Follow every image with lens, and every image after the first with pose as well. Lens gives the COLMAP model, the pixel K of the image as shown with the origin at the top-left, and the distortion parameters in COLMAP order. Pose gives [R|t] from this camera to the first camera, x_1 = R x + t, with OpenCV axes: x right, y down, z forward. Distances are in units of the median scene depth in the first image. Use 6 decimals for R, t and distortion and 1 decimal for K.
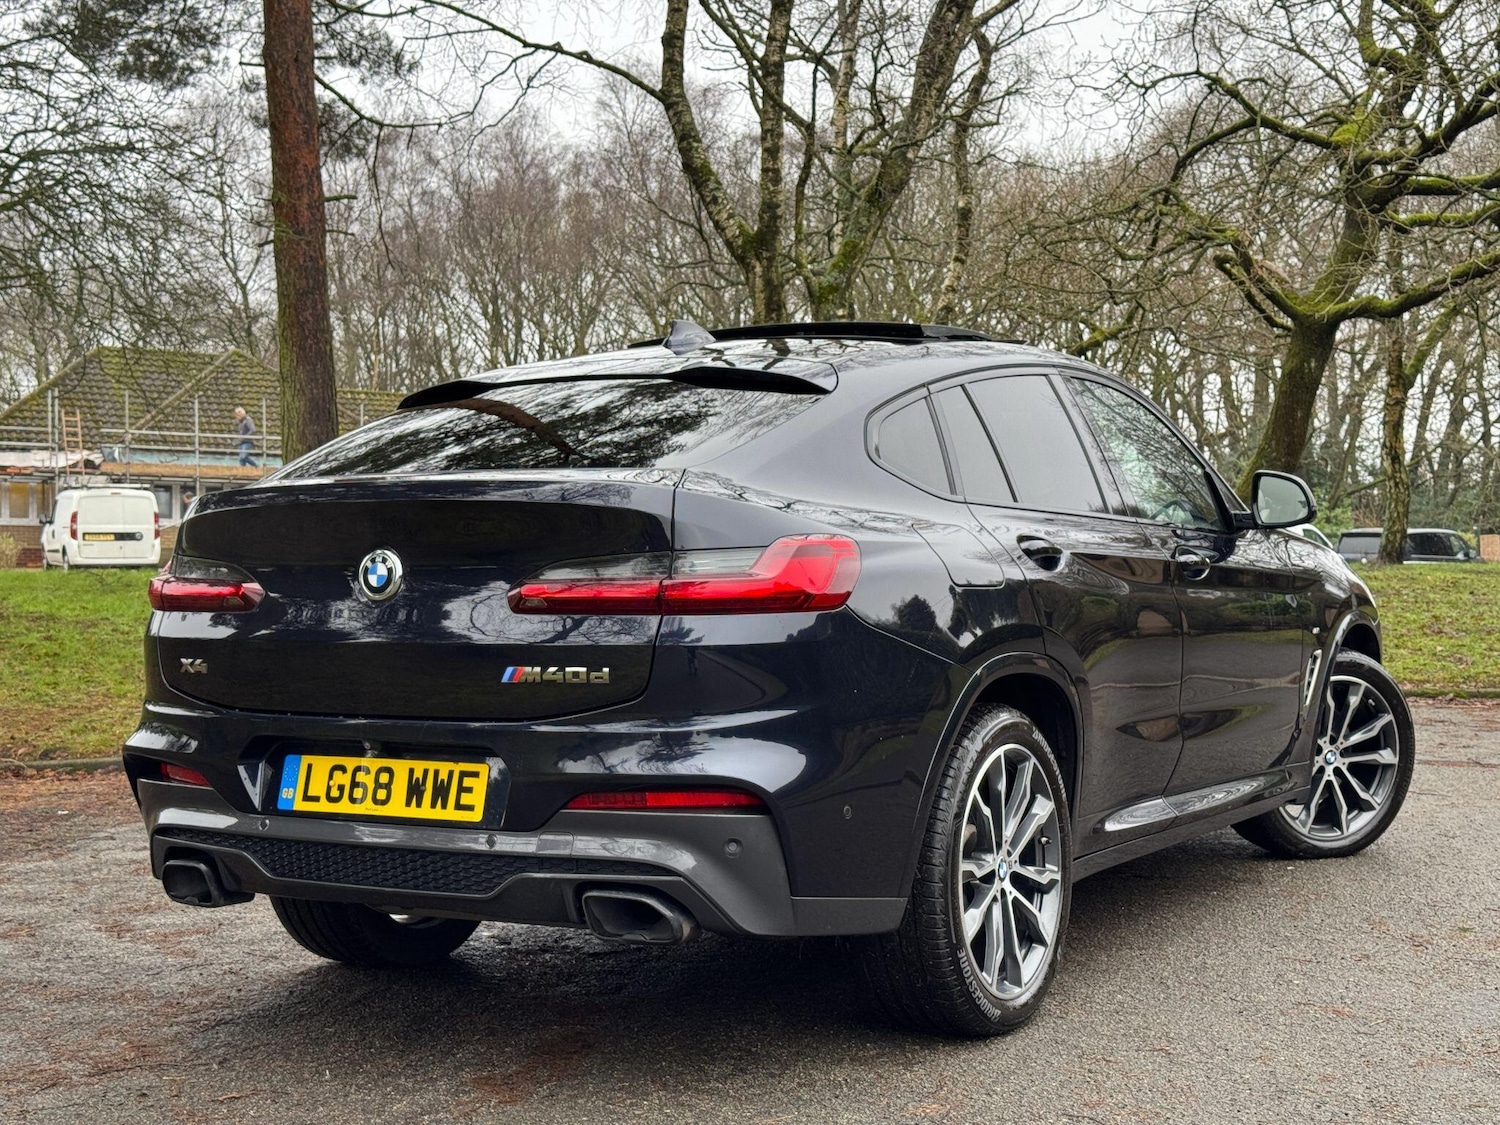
lens RADIAL K [[2152.3, 0, 750.0], [0, 2152.3, 562.5], [0, 0, 1]] dist [0.209701, -0.454199]
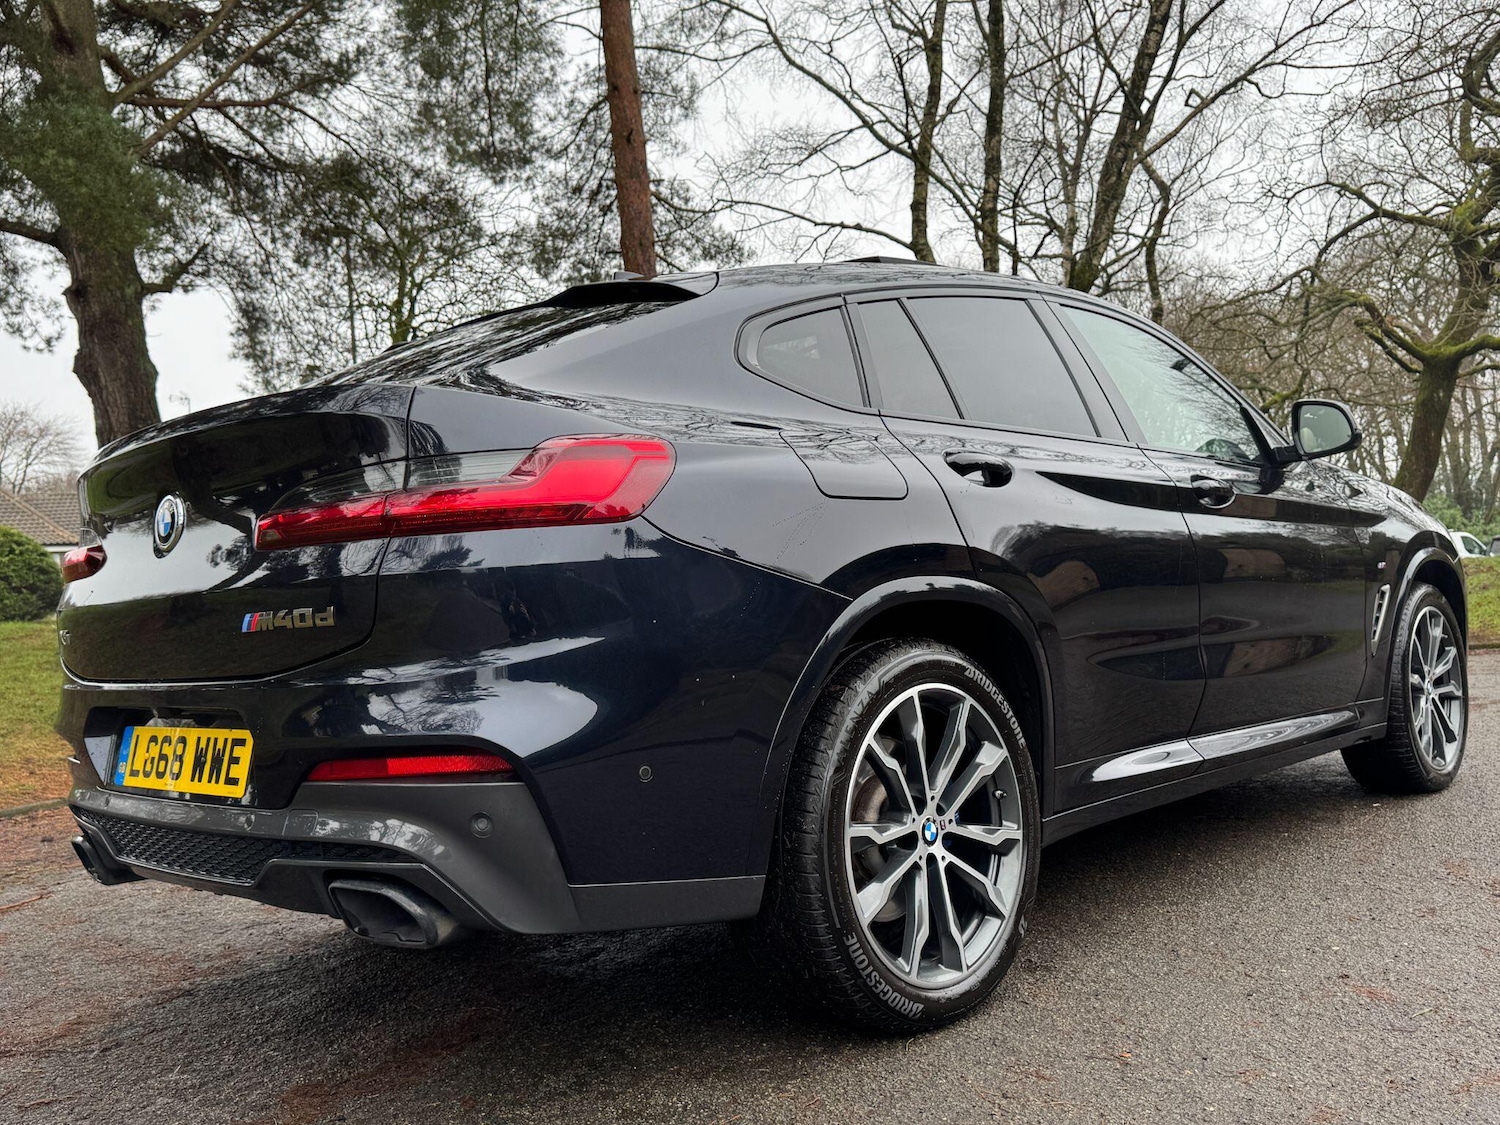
lens RADIAL K [[1323.4, 0, 750.0], [0, 1323.4, 562.5], [0, 0, 1]] dist [0.150220, -0.304167]
pose [[0.967507, -0.065263, -0.244278, 0.181034], [0.057632, 0.997604, -0.038266, 0.051723], [0.246190, 0.022944, 0.968950, 0.466424]]
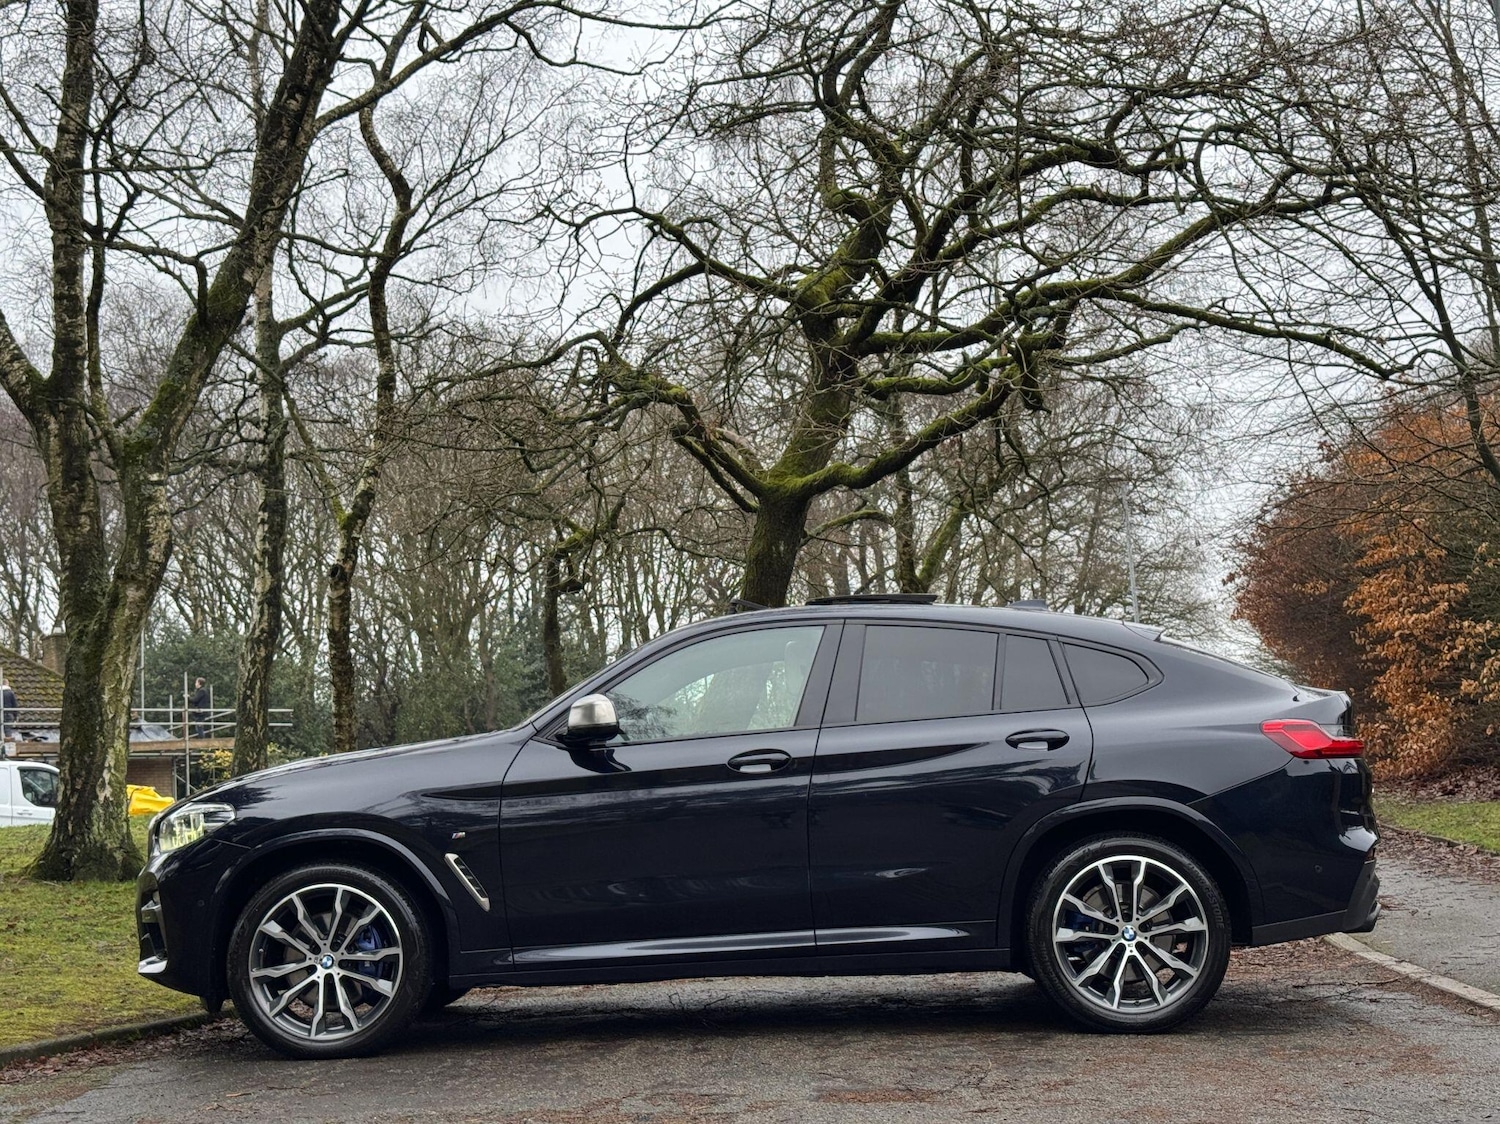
lens RADIAL K [[2006.1, 0, 750.0], [0, 2006.1, 562.0], [0, 0, 1]] dist [0.194638, -0.421057]
pose [[0.983517, -0.019337, 0.179780, 0.365901], [0.040359, 0.992659, -0.114017, 0.009565], [-0.176255, 0.119393, 0.977077, 0.842946]]
